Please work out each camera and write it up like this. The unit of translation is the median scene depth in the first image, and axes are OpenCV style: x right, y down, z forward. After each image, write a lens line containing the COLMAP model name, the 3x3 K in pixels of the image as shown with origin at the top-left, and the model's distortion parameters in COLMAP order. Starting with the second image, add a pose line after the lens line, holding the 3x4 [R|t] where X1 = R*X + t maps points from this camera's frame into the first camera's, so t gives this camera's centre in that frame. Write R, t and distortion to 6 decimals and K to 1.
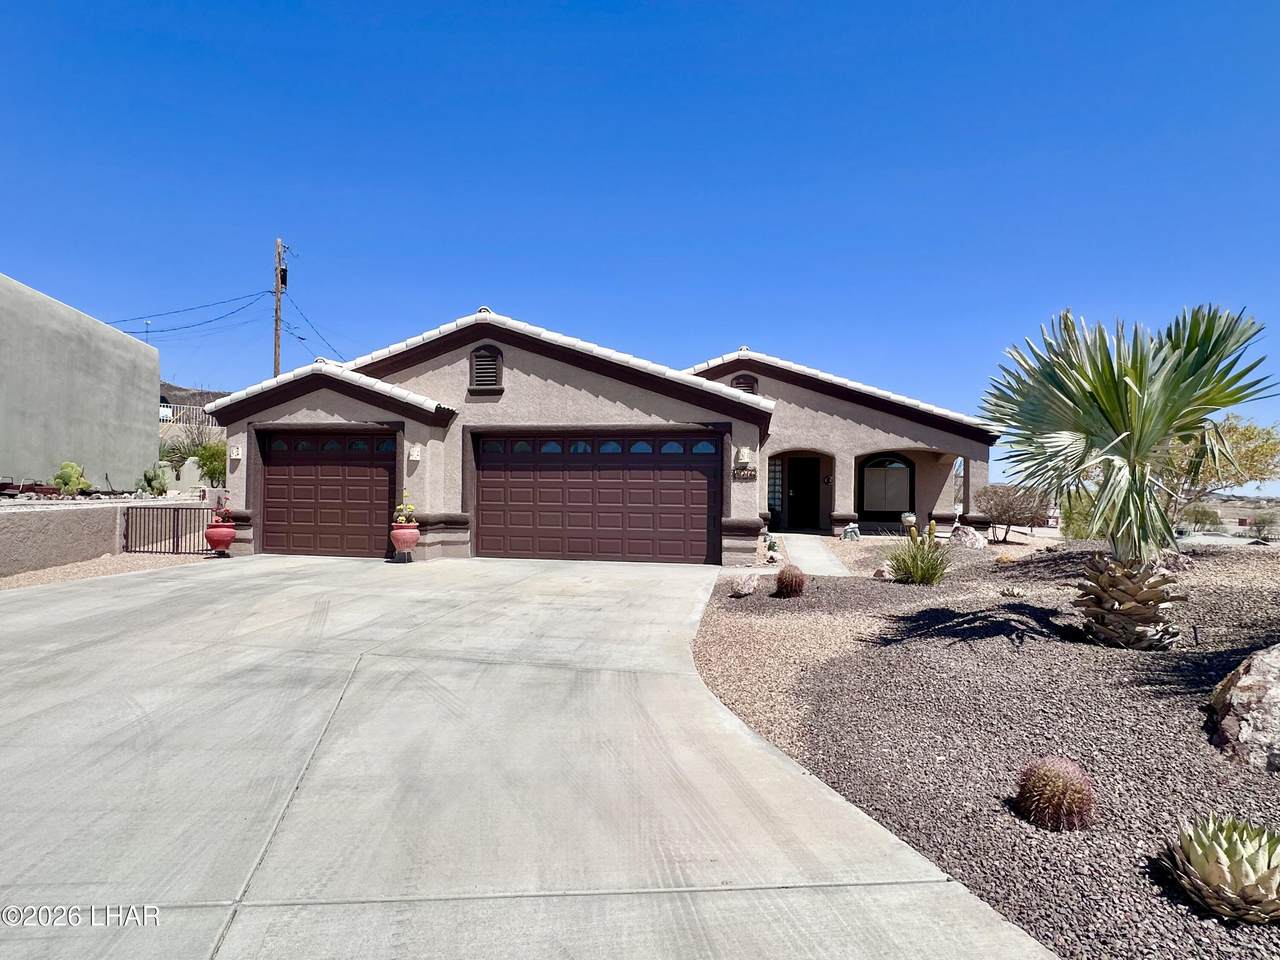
lens RADIAL K [[644.0, 0, 640.0], [0, 644.0, 480.0], [0, 0, 1]] dist [-0.003070, -0.000130]
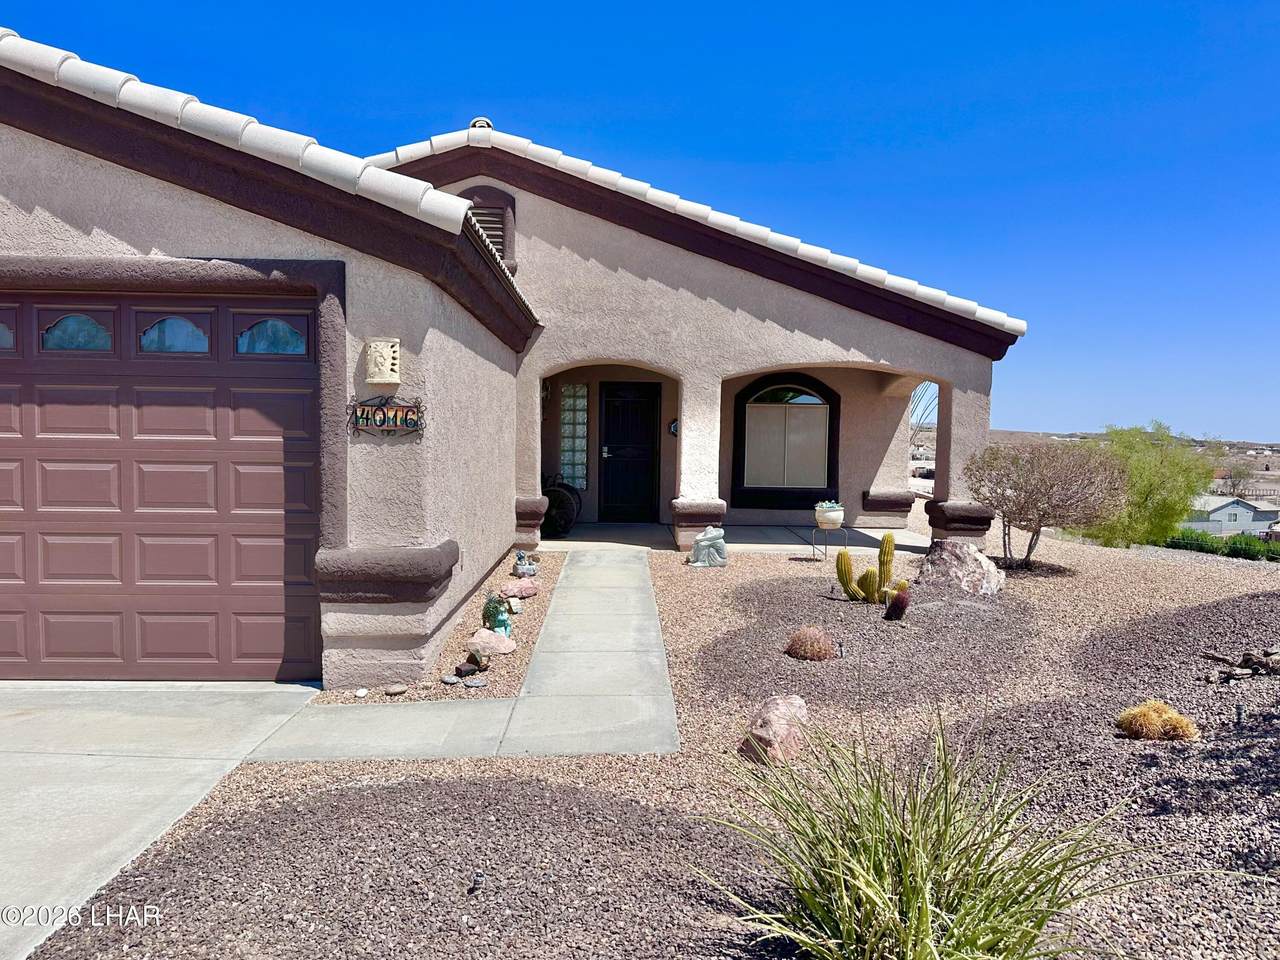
lens RADIAL K [[890.5, 0, 640.0], [0, 890.5, 480.0], [0, 0, 1]] dist [0.139034, -0.189599]
pose [[0.979758, -0.007224, 0.200053, 0.197131], [-0.006738, 0.997592, 0.069022, -0.010881], [-0.200070, -0.068973, 0.977351, 0.508788]]
